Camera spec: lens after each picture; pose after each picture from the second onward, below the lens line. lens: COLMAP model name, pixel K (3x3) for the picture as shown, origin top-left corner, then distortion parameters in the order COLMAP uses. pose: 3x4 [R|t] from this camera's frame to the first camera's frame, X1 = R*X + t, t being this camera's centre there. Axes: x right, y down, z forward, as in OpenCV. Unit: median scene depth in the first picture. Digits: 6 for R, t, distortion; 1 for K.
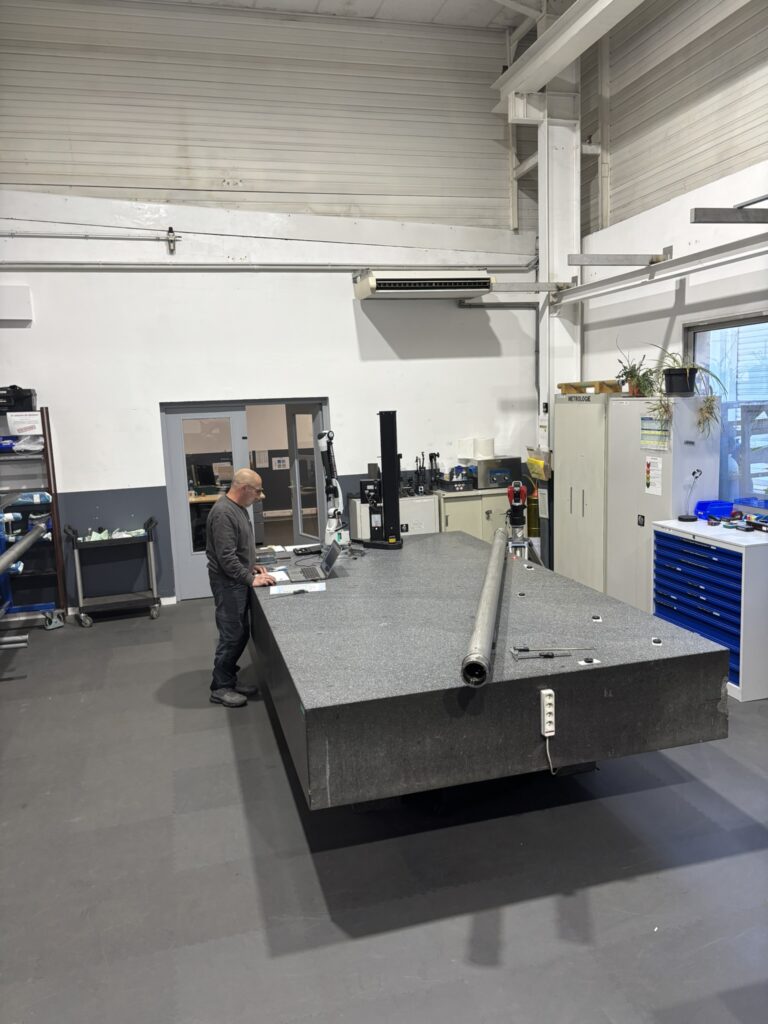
lens RADIAL K [[773.6, 0, 384.3], [0, 773.6, 513.9], [0, 0, 1]] dist [0.000055, 0.000000]
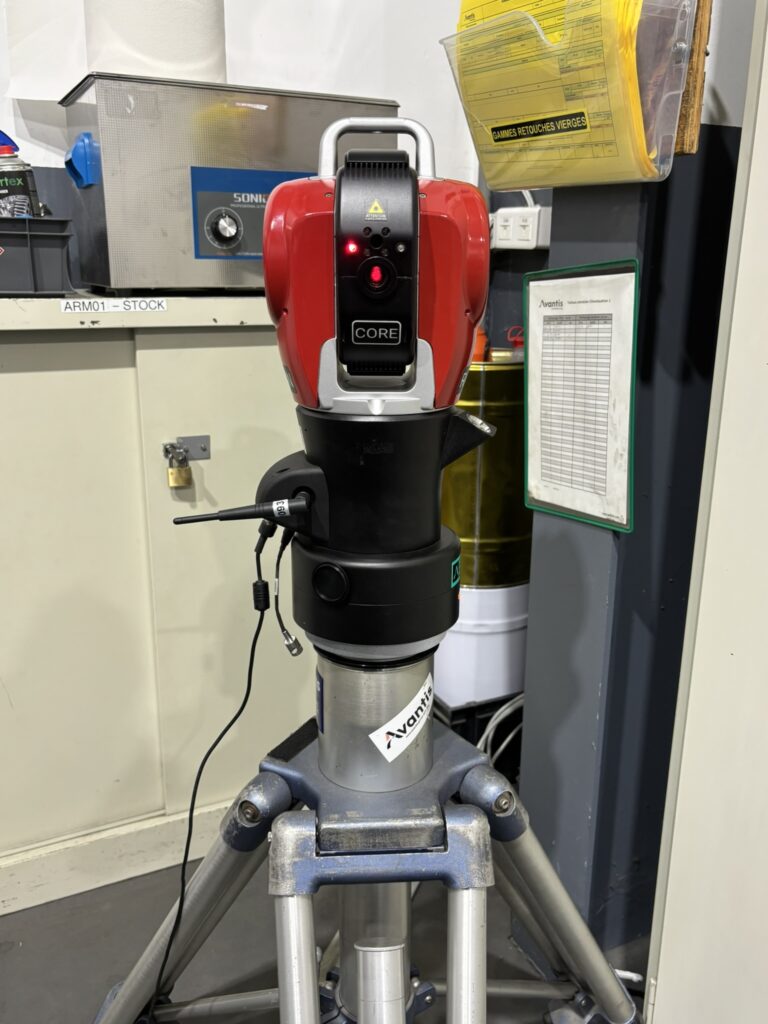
lens RADIAL K [[885.8, 0, 385.8], [0, 885.8, 512.6], [0, 0, 1]] dist [0.002159, 0.000290]
pose [[0.981829, -0.003839, 0.189726, 0.152577], [-0.018872, 0.992863, 0.117754, -0.012103], [-0.188825, -0.119195, 0.974750, 0.893244]]
